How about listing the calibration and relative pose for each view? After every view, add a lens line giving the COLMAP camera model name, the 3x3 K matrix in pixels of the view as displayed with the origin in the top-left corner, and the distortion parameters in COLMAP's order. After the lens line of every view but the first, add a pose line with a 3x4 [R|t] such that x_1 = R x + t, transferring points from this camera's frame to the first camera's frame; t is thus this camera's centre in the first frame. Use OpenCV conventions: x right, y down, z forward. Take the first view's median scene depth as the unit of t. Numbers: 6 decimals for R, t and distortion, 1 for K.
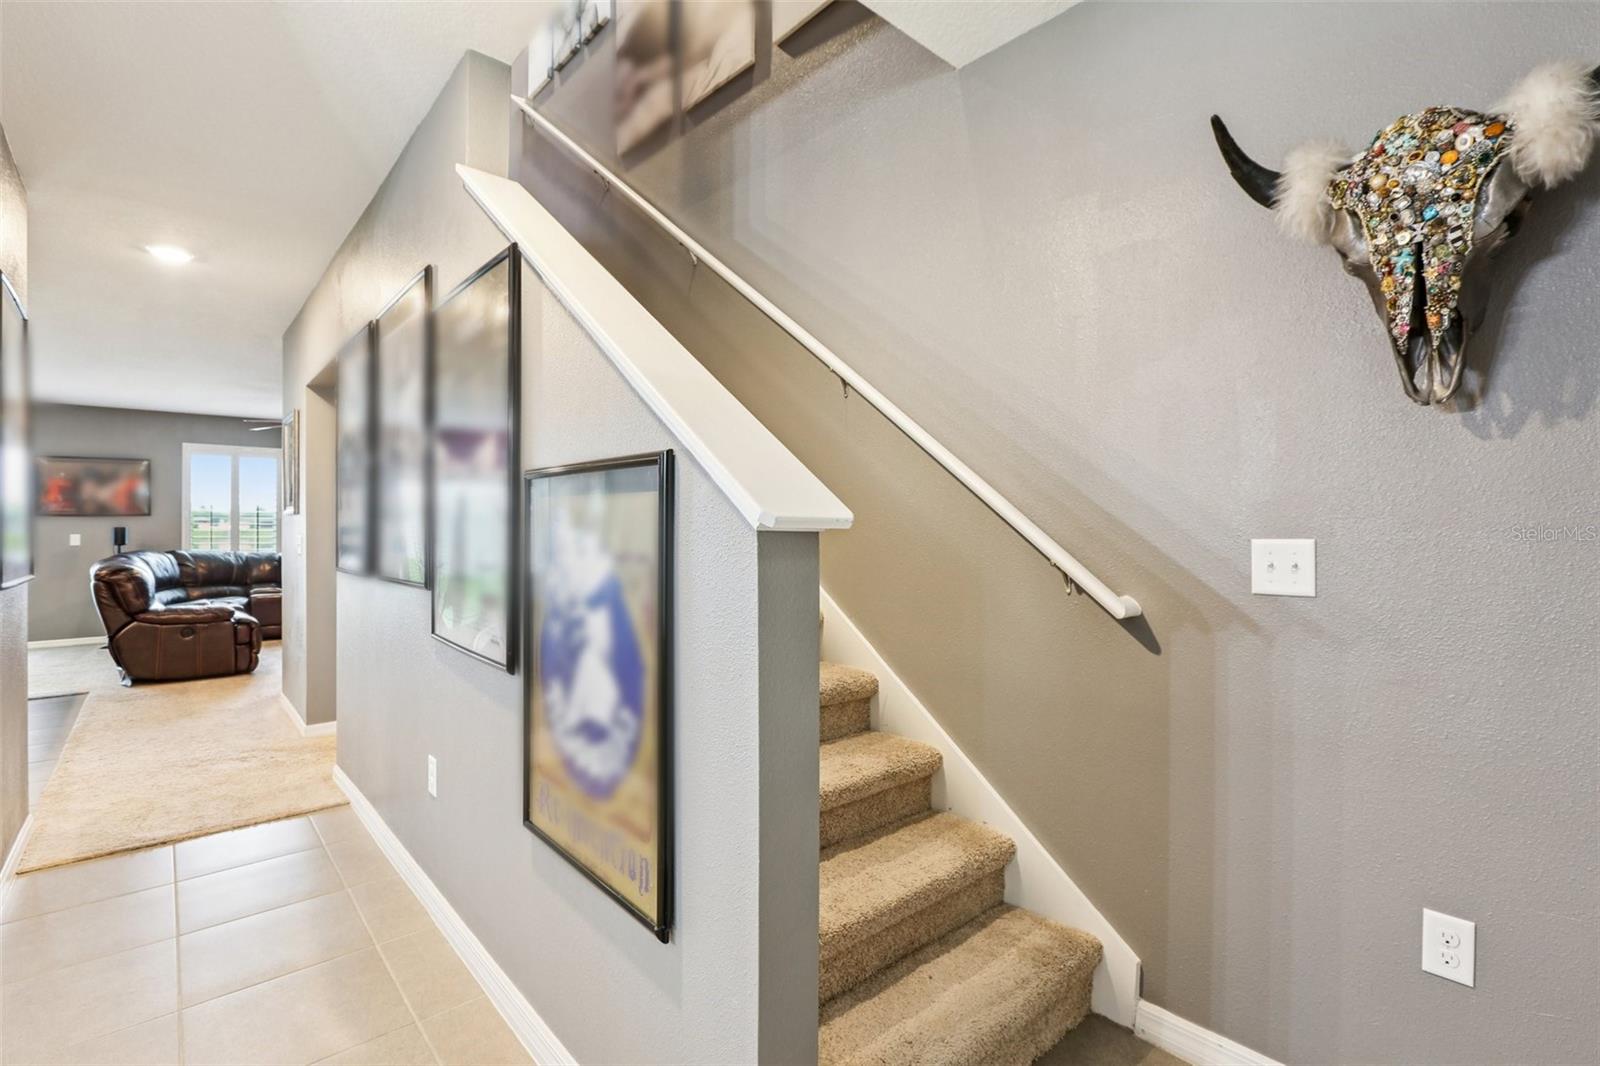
lens RADIAL K [[737.9, 0, 821.5], [0, 737.9, 533.5], [0, 0, 1]] dist [-0.032156, 0.006703]
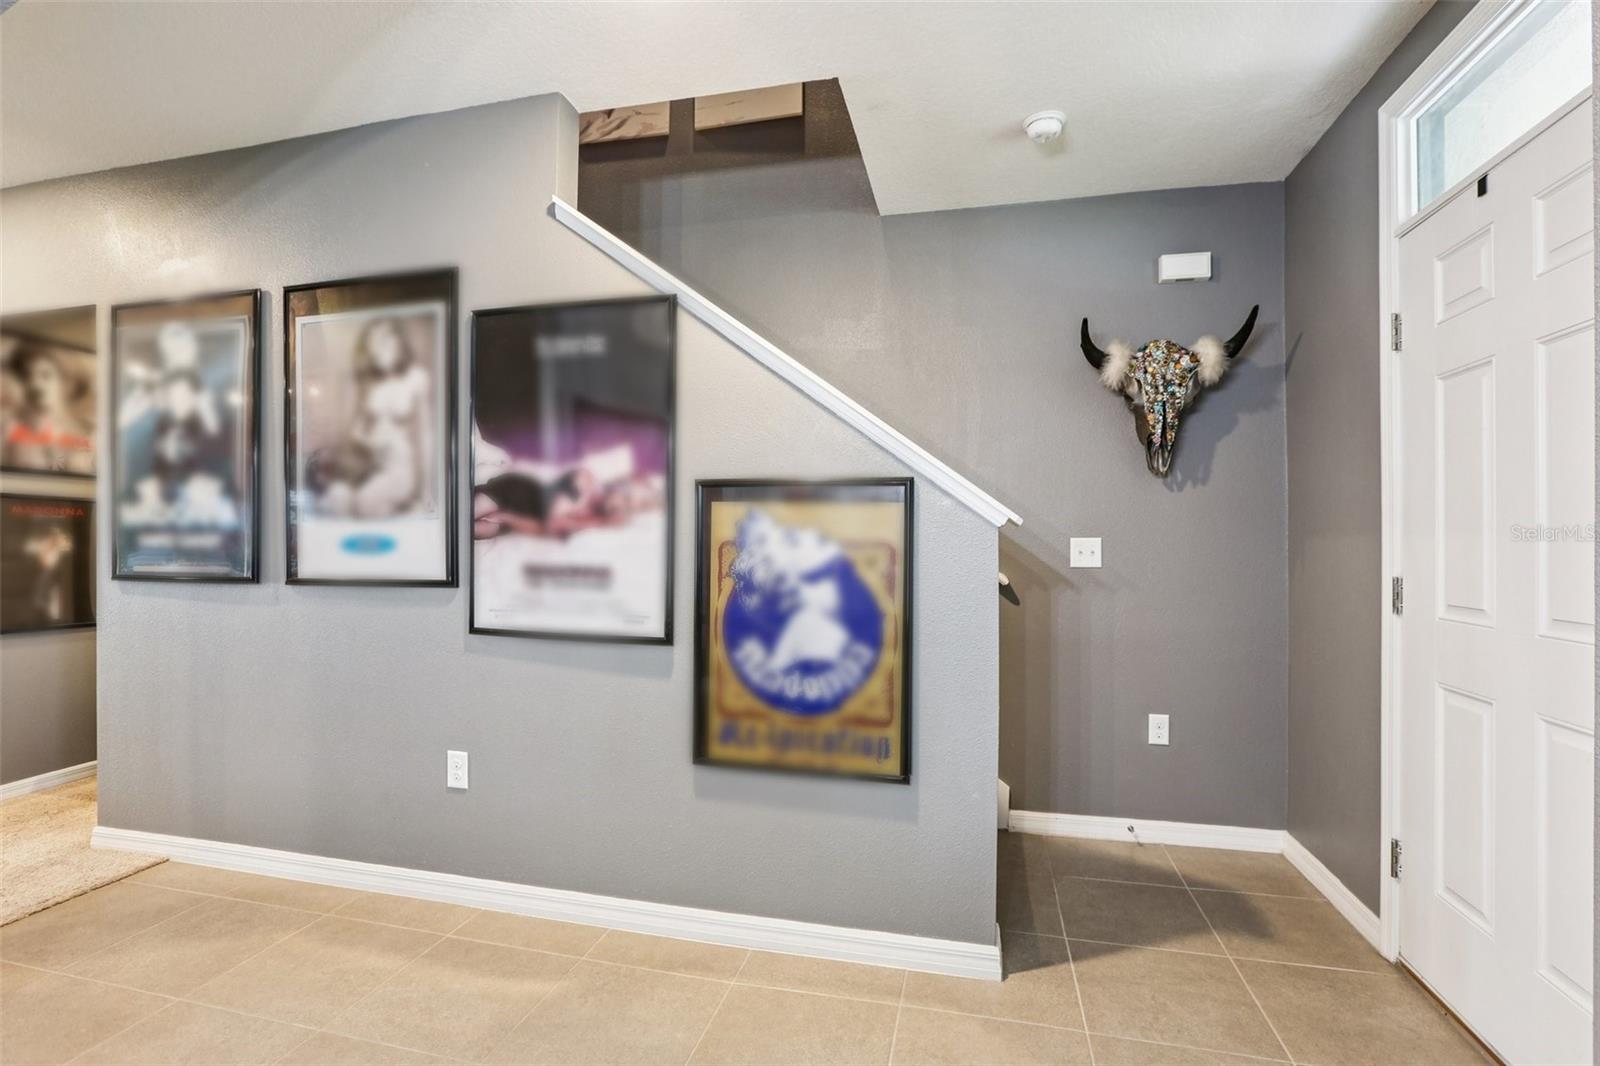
lens RADIAL K [[737.9, 0, 805.5], [0, 737.9, 541.2], [0, 0, 1]] dist [-0.032156, 0.006703]
pose [[0.821275, 0.006308, 0.570497, -1.255046], [-0.001179, 0.999956, -0.009359, 0.041327], [-0.570531, 0.007014, 0.821246, -0.187479]]
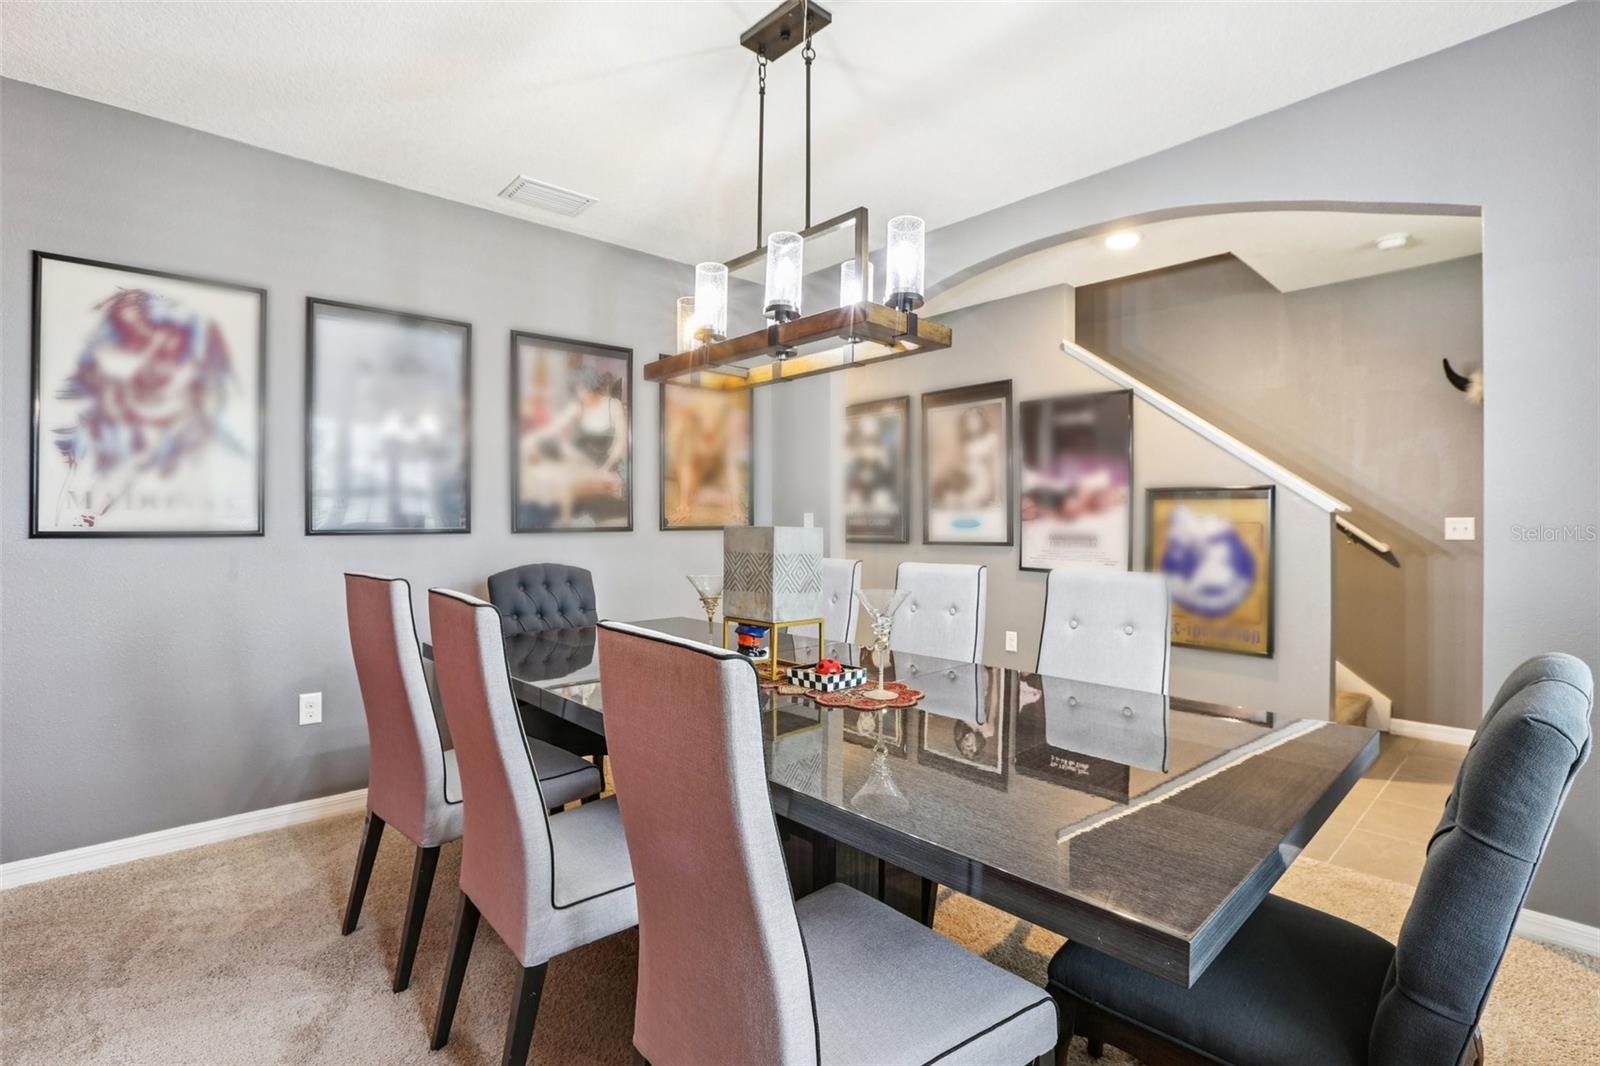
lens RADIAL K [[737.9, 0, 828.2], [0, 737.9, 522.0], [0, 0, 1]] dist [-0.032156, 0.006703]
pose [[0.999304, 0.002707, 0.037196, -1.930778], [-0.002405, 0.999964, -0.008173, 0.056234], [-0.037217, 0.008078, 0.999275, -1.662800]]
